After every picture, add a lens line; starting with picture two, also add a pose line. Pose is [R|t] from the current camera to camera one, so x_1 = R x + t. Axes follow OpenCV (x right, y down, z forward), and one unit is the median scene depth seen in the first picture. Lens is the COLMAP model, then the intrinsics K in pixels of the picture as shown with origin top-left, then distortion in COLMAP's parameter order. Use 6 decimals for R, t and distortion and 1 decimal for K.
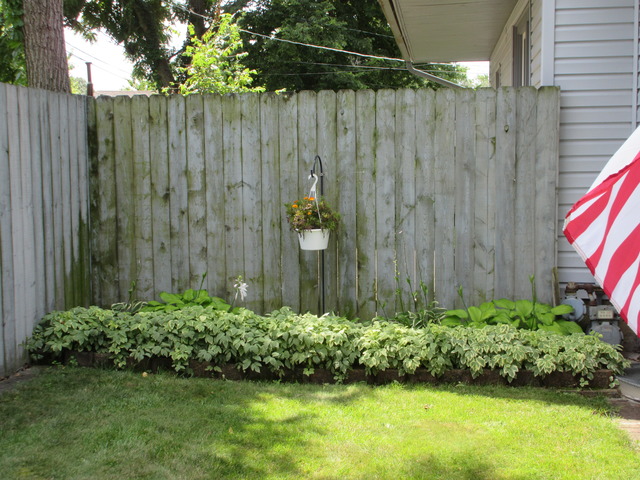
lens RADIAL K [[897.9, 0, 317.2], [0, 897.9, 239.4], [0, 0, 1]] dist [0.009863, 0.000000]
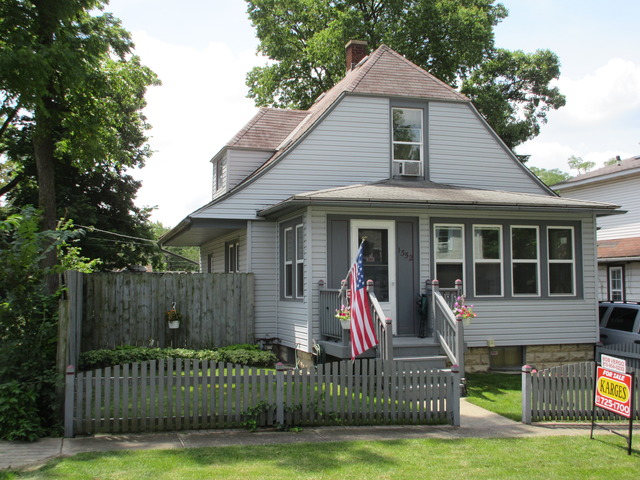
lens RADIAL K [[742.2, 0, 322.0], [0, 742.2, 241.2], [0, 0, 1]] dist [-0.002376, 0.000000]
pose [[0.905784, 0.030697, 0.422626, -0.566166], [0.034988, 0.988549, -0.146790, 0.097650], [-0.422292, 0.147746, 0.894338, -1.316061]]
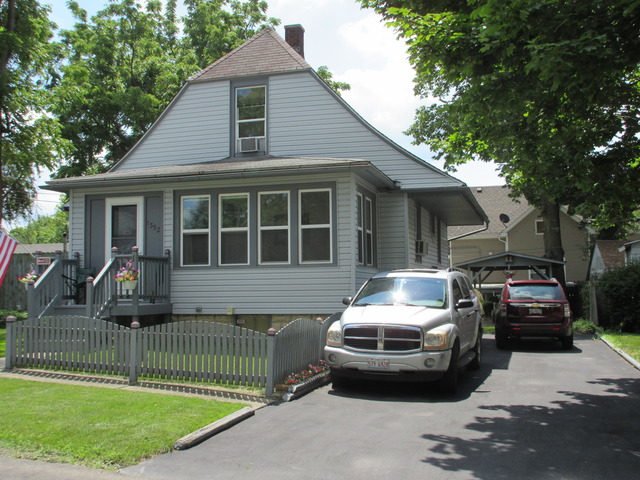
lens RADIAL K [[742.2, 0, 321.9], [0, 742.2, 238.6], [0, 0, 1]] dist [-0.002376, 0.000000]
pose [[0.988413, -0.012049, -0.151307, 1.482497], [-0.012394, 0.987108, -0.159575, 0.231012], [0.151279, 0.159601, 0.975521, -1.669939]]
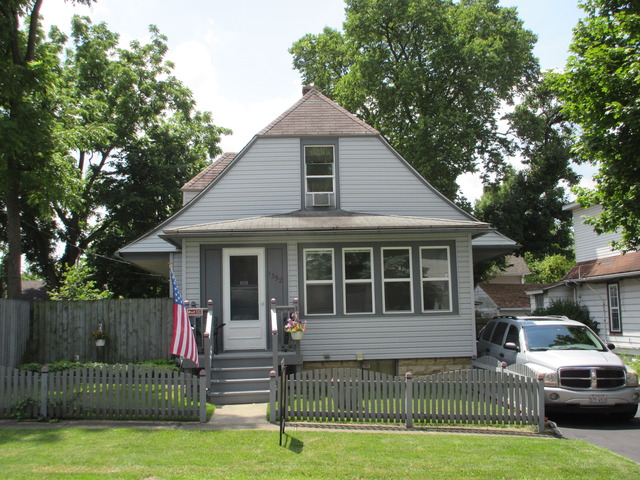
lens RADIAL K [[721.5, 0, 320.7], [0, 721.5, 238.6], [0, 0, 1]] dist [-0.012974, 0.000000]
pose [[0.980383, 0.007544, 0.196956, 0.265263], [0.032817, 0.979072, -0.200852, 0.182636], [-0.194349, 0.203376, 0.959618, -1.802813]]
